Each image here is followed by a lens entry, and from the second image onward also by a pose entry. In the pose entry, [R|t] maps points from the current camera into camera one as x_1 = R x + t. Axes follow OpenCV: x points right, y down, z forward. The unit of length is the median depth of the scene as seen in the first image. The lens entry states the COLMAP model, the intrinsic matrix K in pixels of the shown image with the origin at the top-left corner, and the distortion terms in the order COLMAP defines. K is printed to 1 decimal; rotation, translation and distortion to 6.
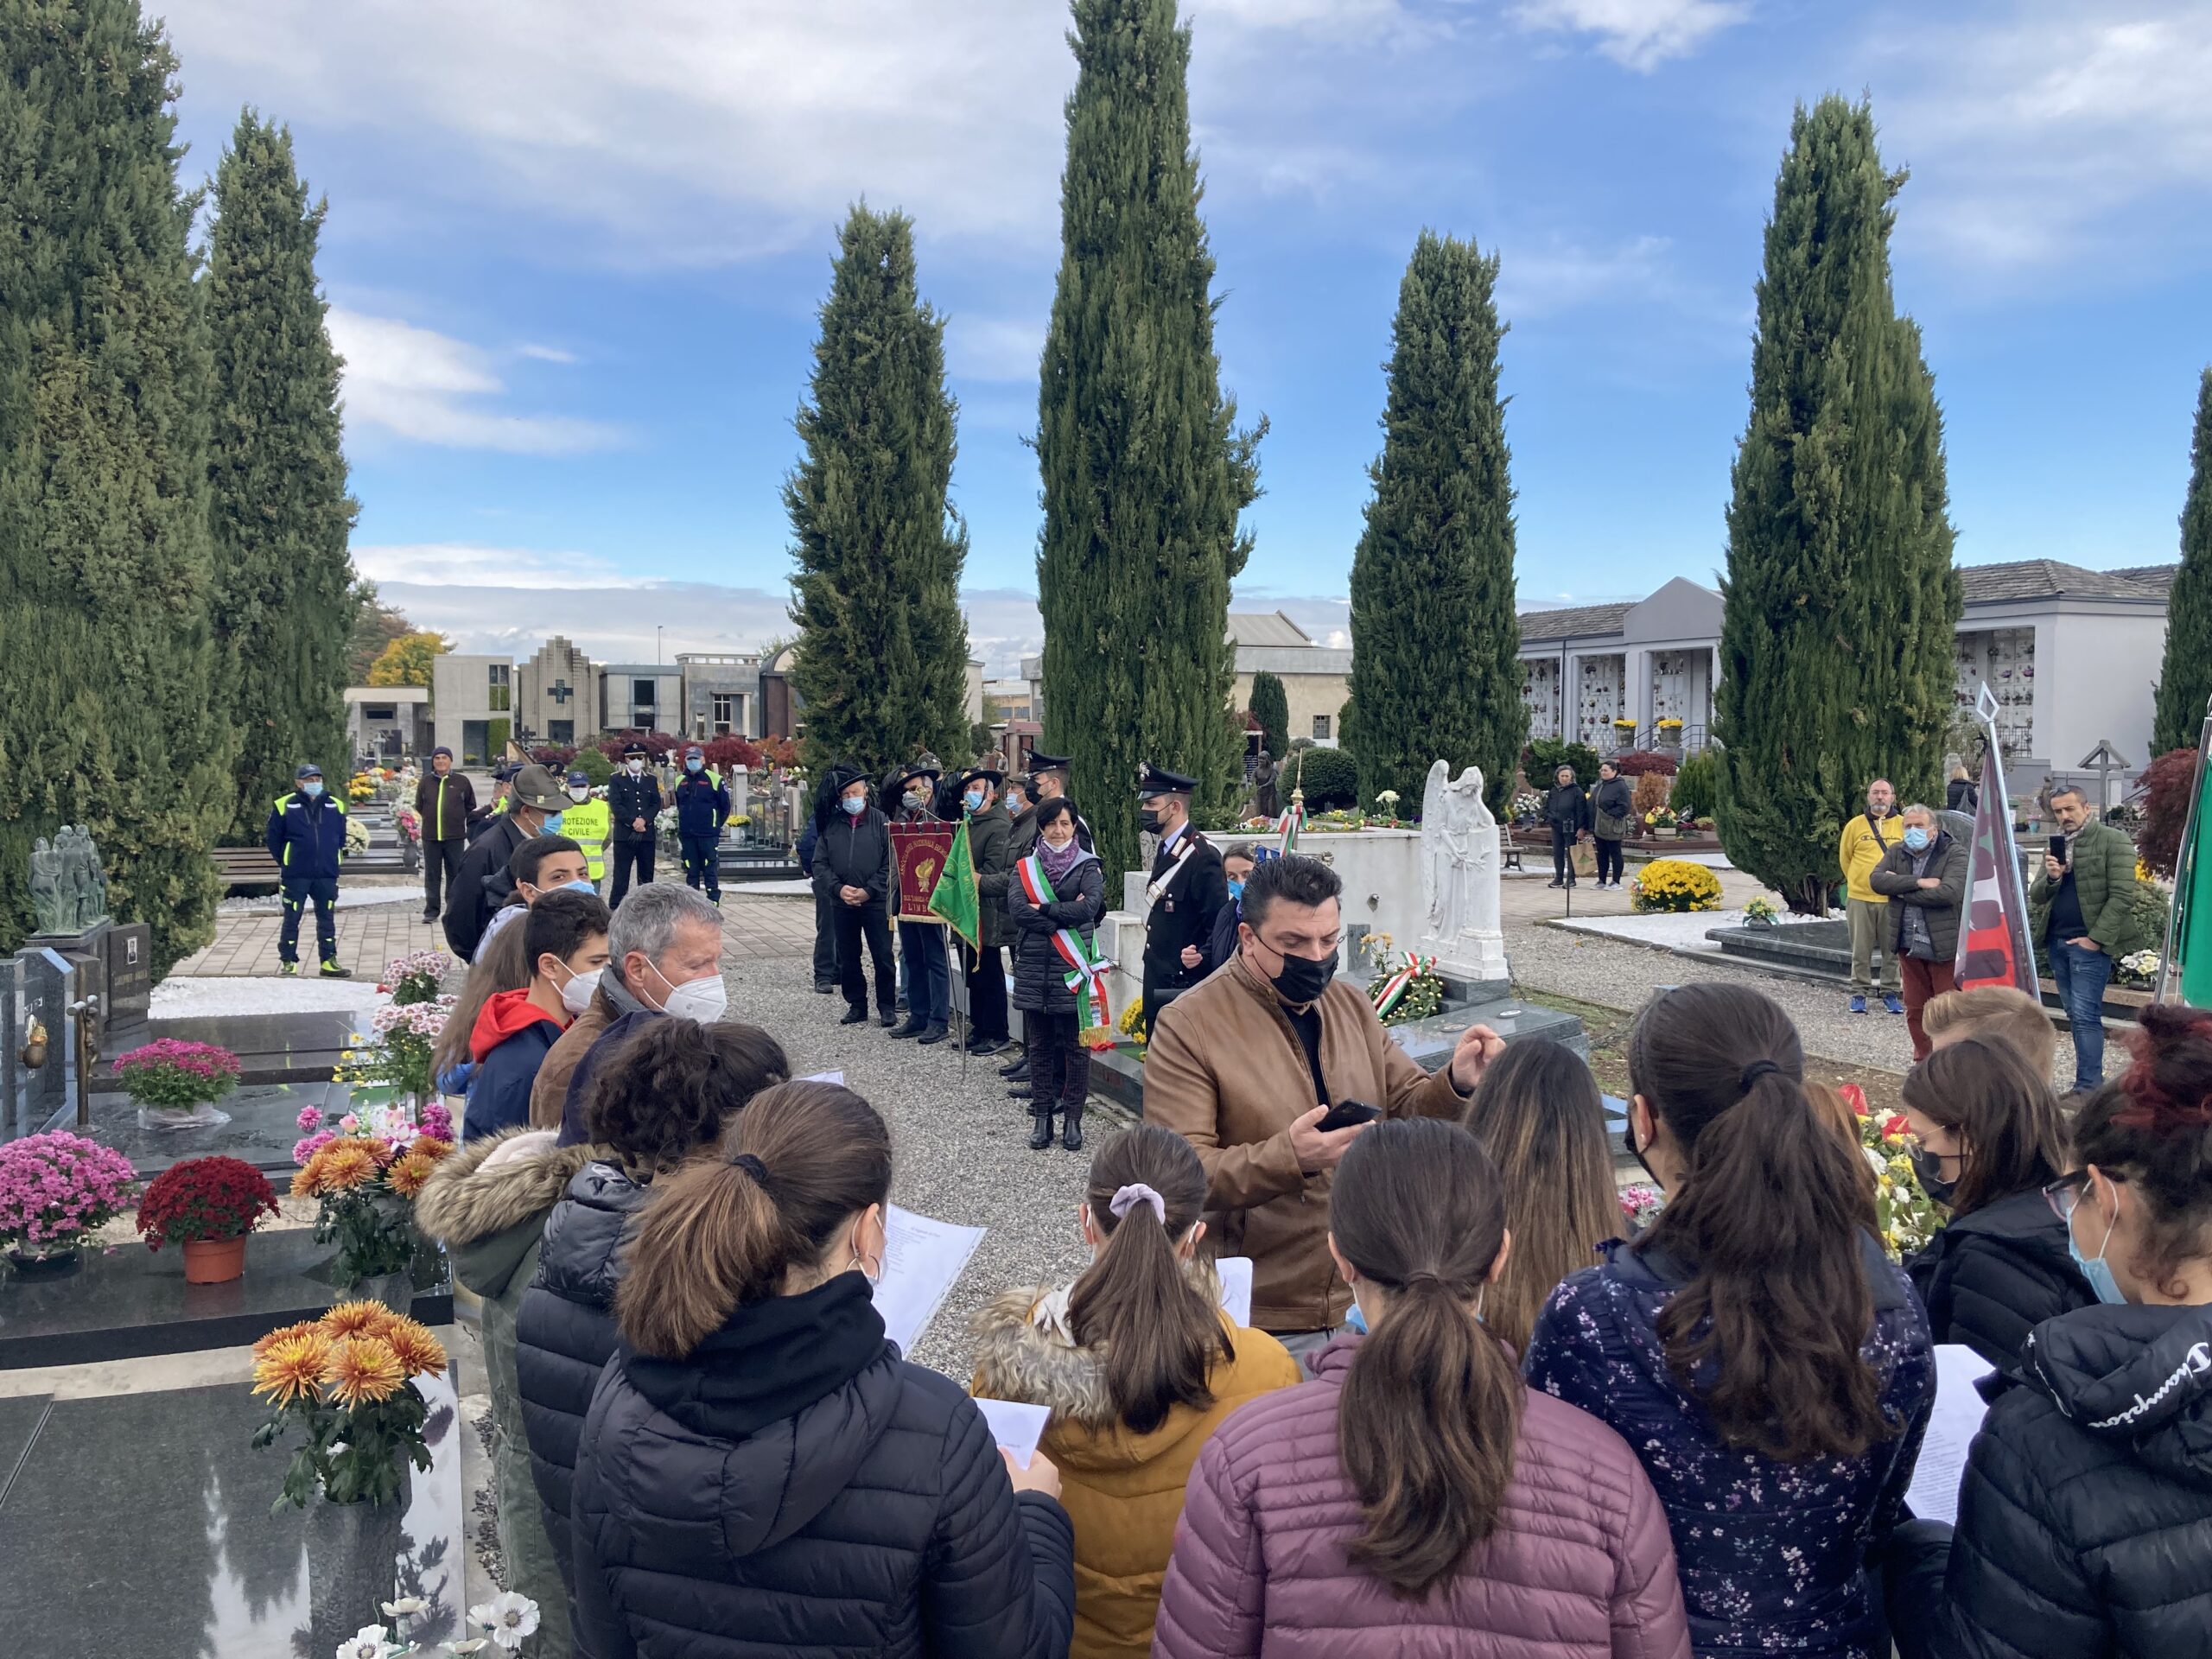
lens RADIAL K [[1805.7, 0, 1134.6], [0, 1805.7, 826.8], [0, 0, 1]] dist [0.015472, 0.011130]
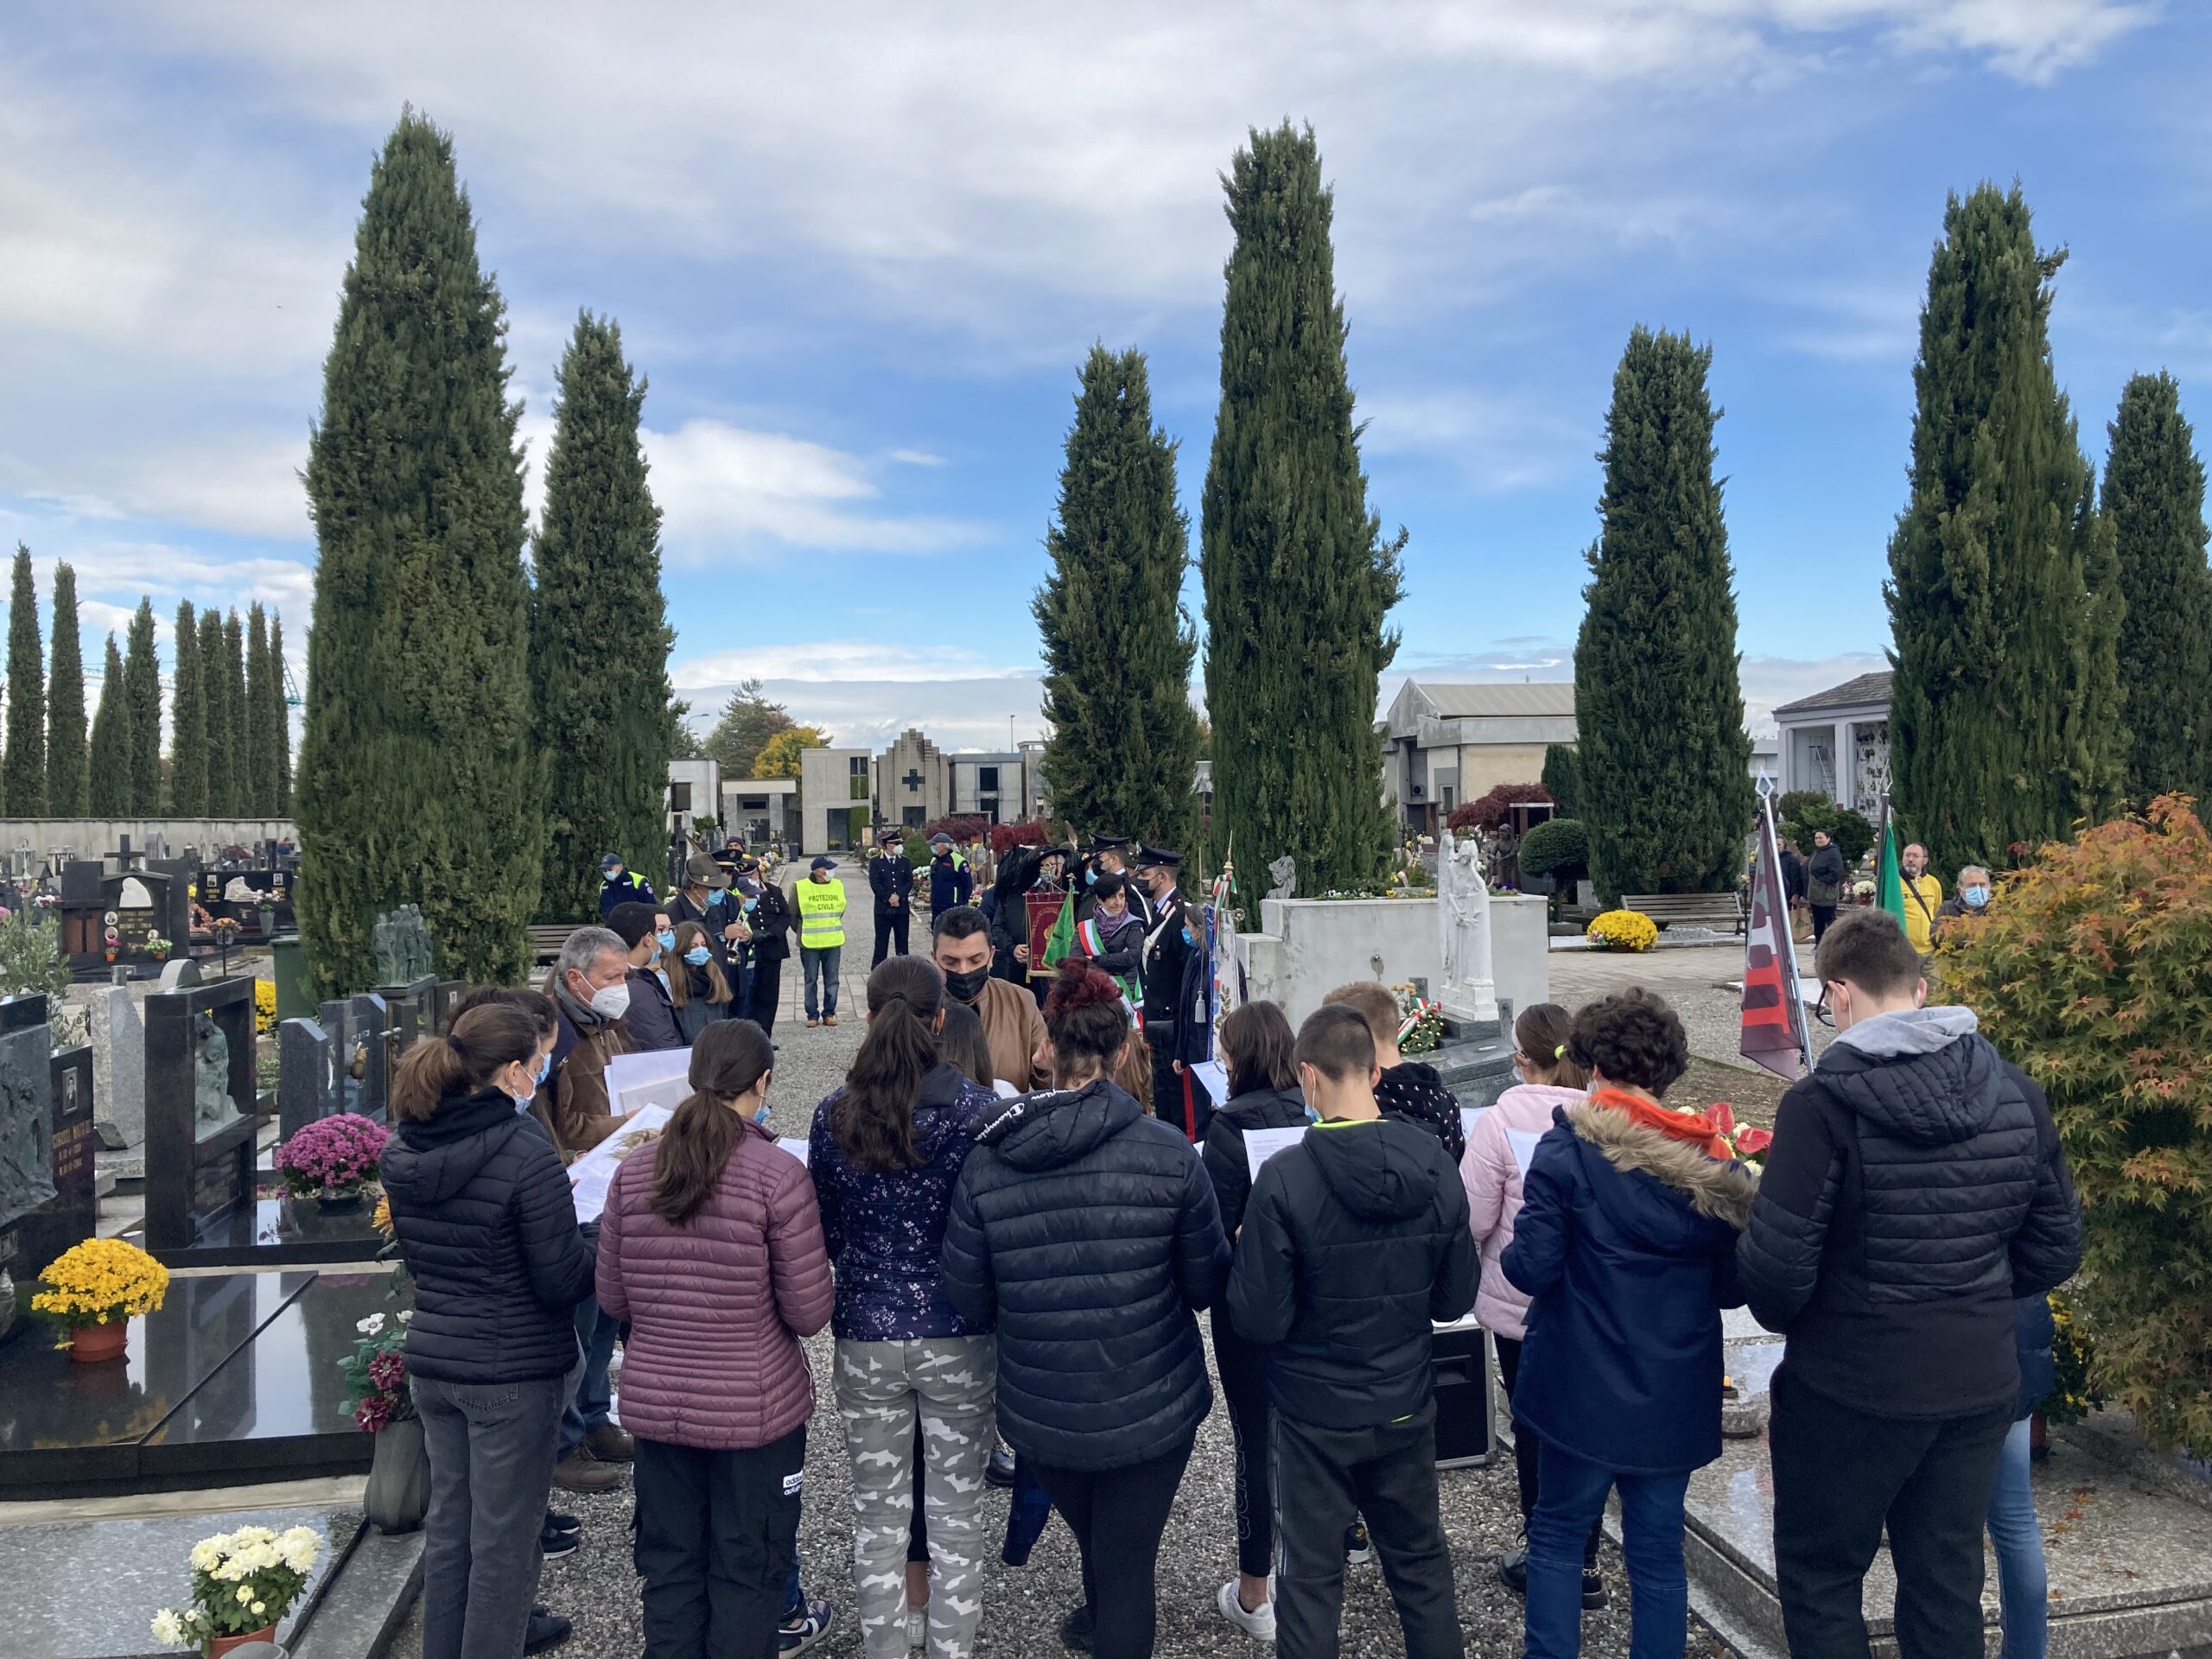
lens RADIAL K [[1805.7, 0, 1134.6], [0, 1805.7, 826.8], [0, 0, 1]] dist [0.015472, 0.011130]
pose [[0.981036, -0.019440, -0.192849, 0.104235], [0.011282, 0.998998, -0.043312, 0.003389], [0.193498, 0.040315, 0.980272, -0.103376]]
